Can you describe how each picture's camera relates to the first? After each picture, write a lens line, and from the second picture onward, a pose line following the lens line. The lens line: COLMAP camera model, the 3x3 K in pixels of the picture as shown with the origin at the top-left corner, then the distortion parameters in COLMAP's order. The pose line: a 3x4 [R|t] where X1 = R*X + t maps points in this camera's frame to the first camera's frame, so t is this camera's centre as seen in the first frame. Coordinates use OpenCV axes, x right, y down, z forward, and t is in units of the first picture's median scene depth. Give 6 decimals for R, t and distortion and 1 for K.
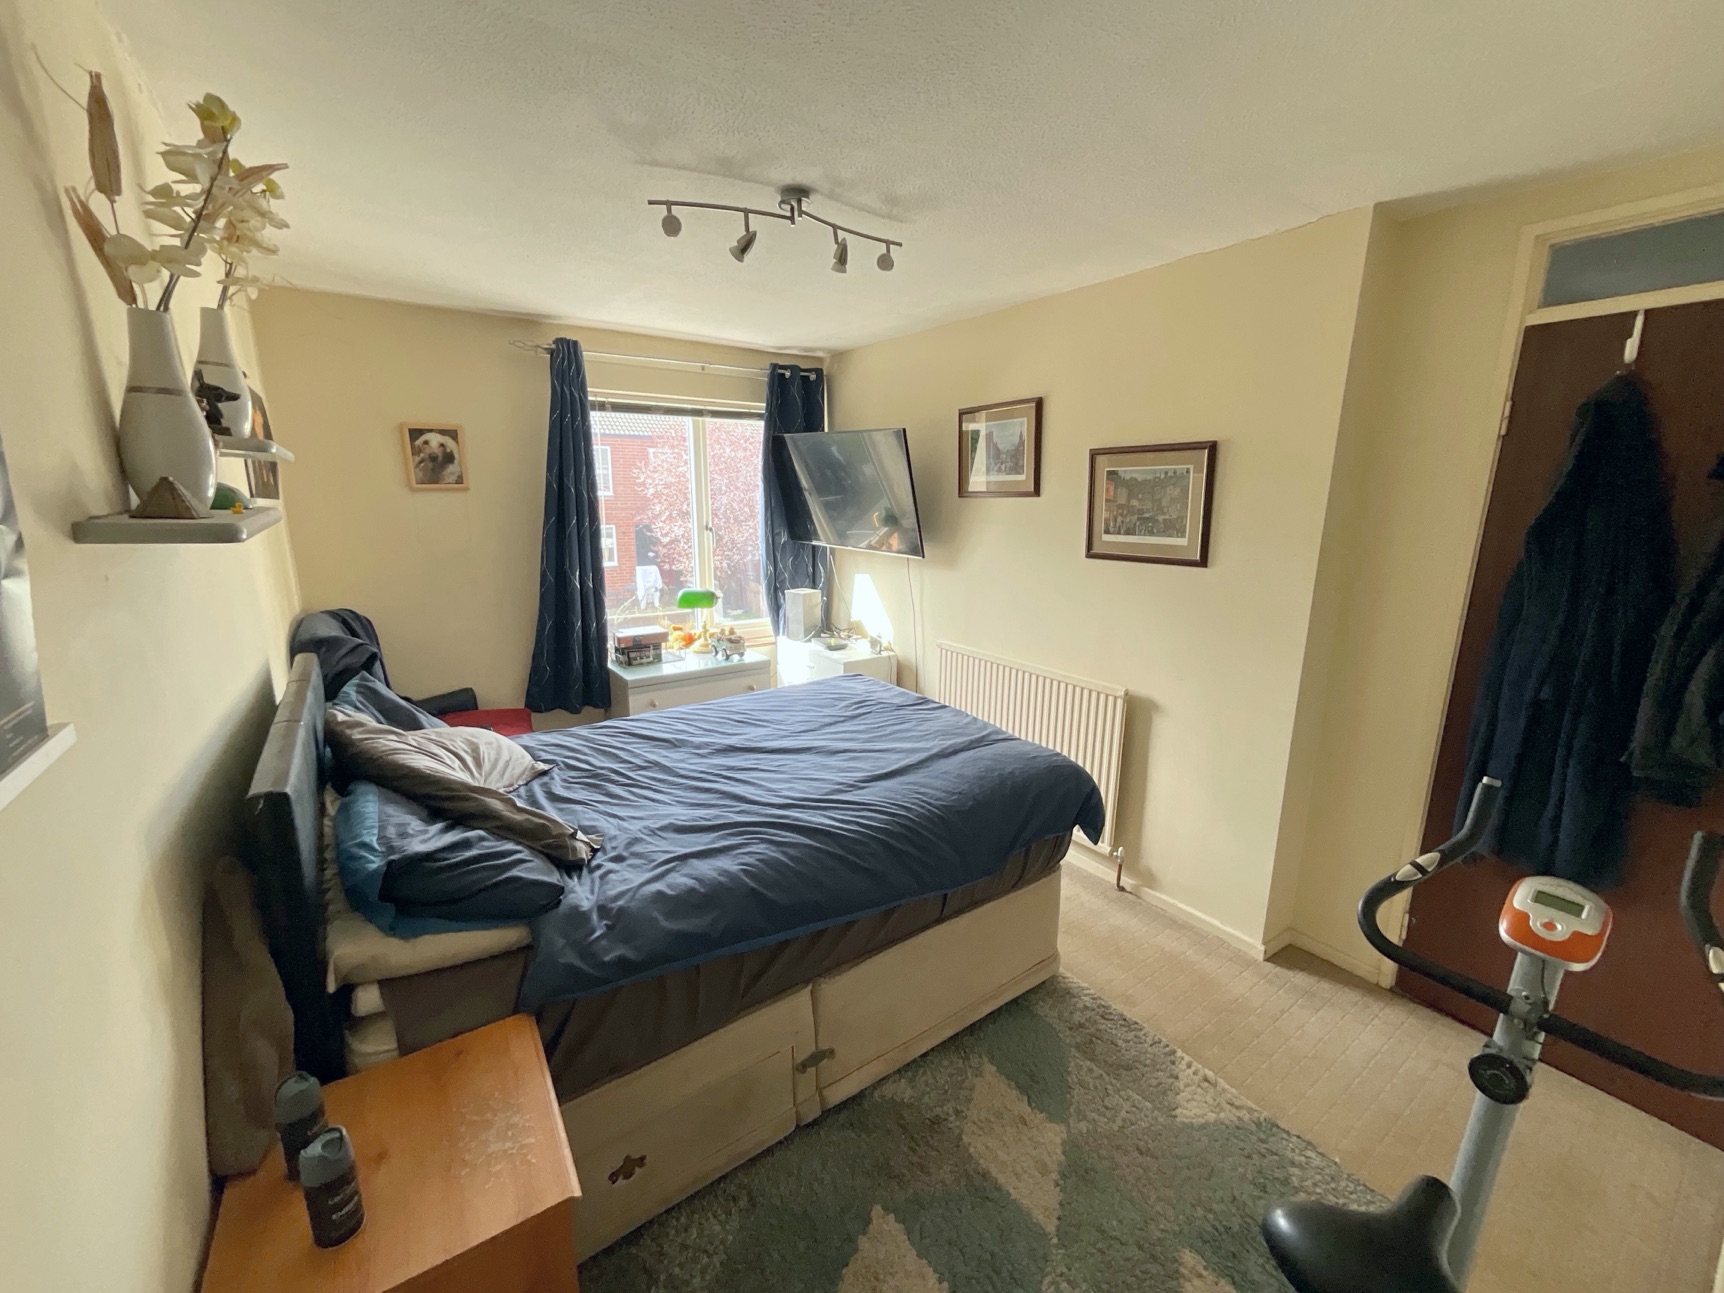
lens RADIAL K [[698.3, 0, 864.2], [0, 698.3, 647.6], [0, 0, 1]] dist [-0.007144, 0.002125]
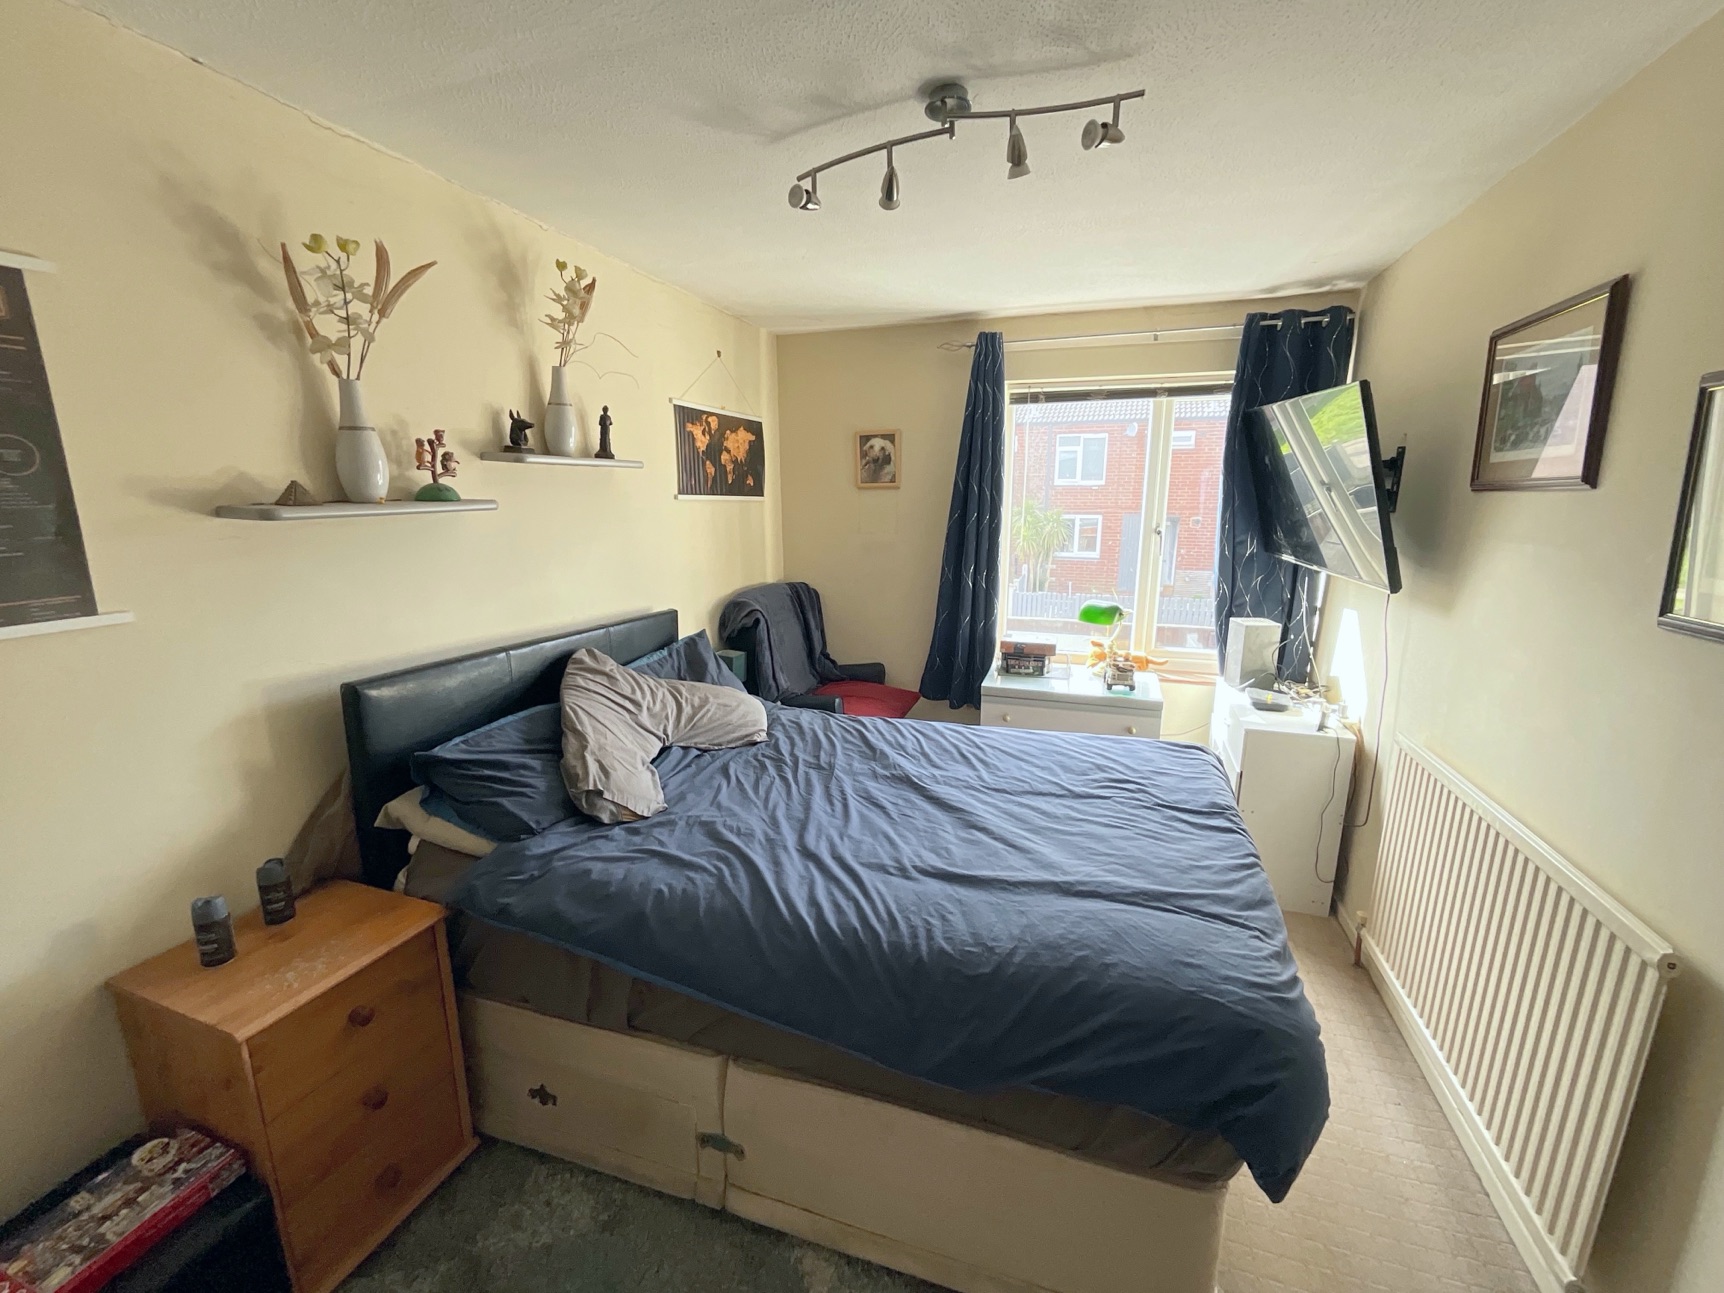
lens RADIAL K [[698.3, 0, 864.3], [0, 698.3, 647.4], [0, 0, 1]] dist [-0.007144, 0.002125]
pose [[0.590631, 0.168987, -0.789049, 0.381085], [-0.168157, 0.982135, 0.084468, -0.072040], [0.789227, 0.082795, 0.608495, 0.353884]]
